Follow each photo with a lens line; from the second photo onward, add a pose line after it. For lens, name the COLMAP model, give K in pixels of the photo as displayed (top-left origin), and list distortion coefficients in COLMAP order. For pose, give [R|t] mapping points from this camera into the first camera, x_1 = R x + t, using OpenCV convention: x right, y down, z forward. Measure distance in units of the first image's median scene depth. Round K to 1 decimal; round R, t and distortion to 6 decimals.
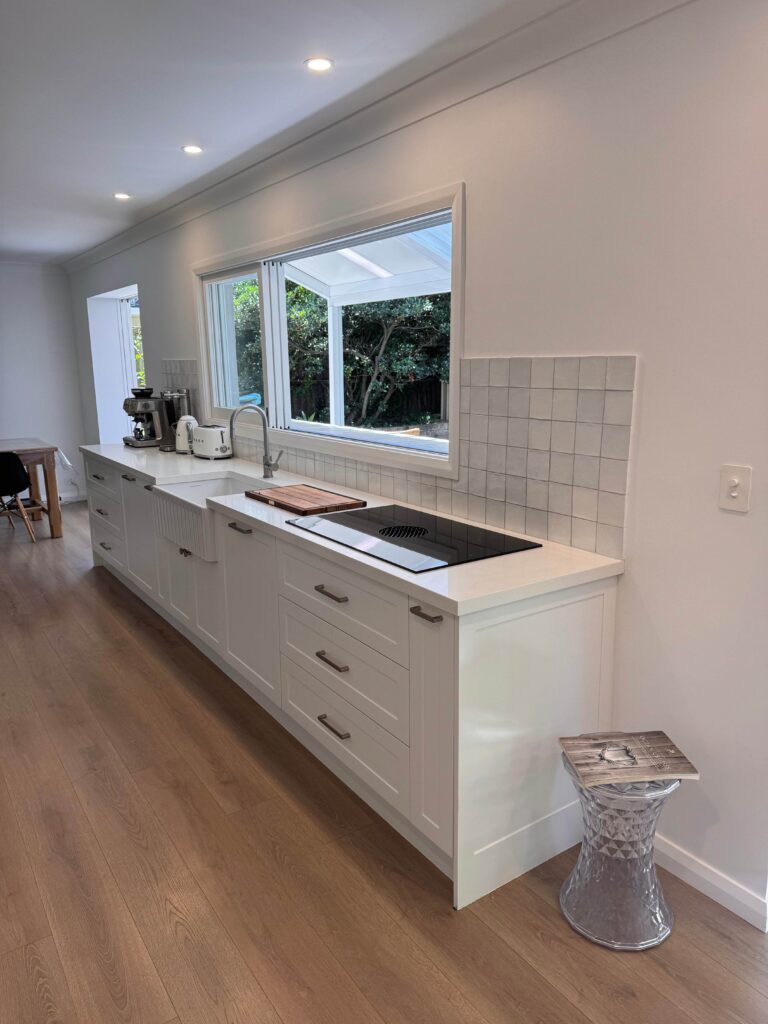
lens RADIAL K [[723.8, 0, 384.0], [0, 723.8, 512.0], [0, 0, 1]] dist [0.053825, -0.054850]
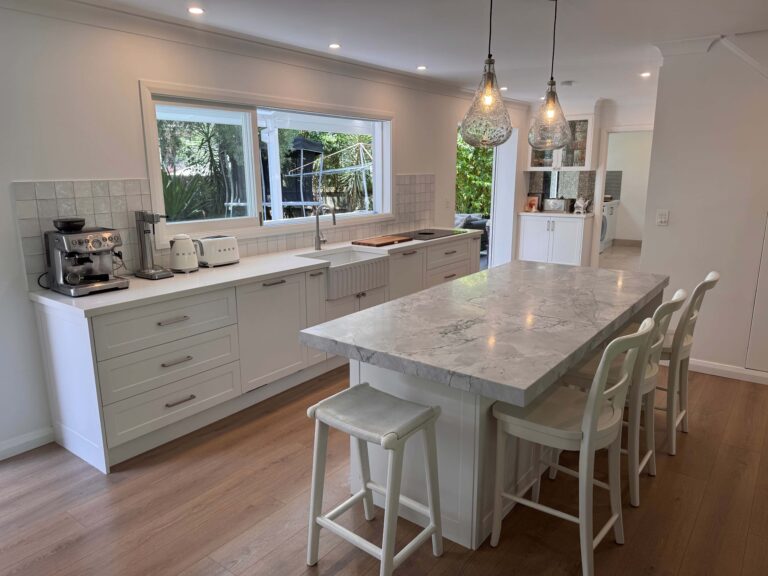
lens RADIAL K [[542.9, 0, 387.0], [0, 542.9, 289.3], [0, 0, 1]] dist [0.053825, -0.054850]
pose [[-0.312270, -0.196472, 0.929455, -0.994126], [0.201438, 0.942439, 0.266894, -0.187240], [-0.928391, 0.270570, -0.254719, 0.870856]]
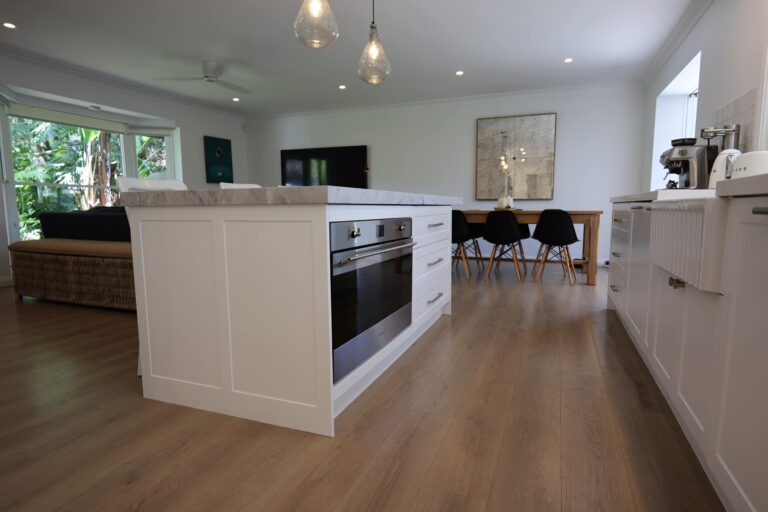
lens RADIAL K [[427.6, 0, 384.0], [0, 427.6, 256.0], [0, 0, 1]] dist [-0.002330, -0.001092]
pose [[0.552809, 0.101140, -0.827147, -0.065024], [-0.173079, 0.984897, 0.004754, 0.054443], [0.815135, 0.140533, 0.561965, 0.380079]]
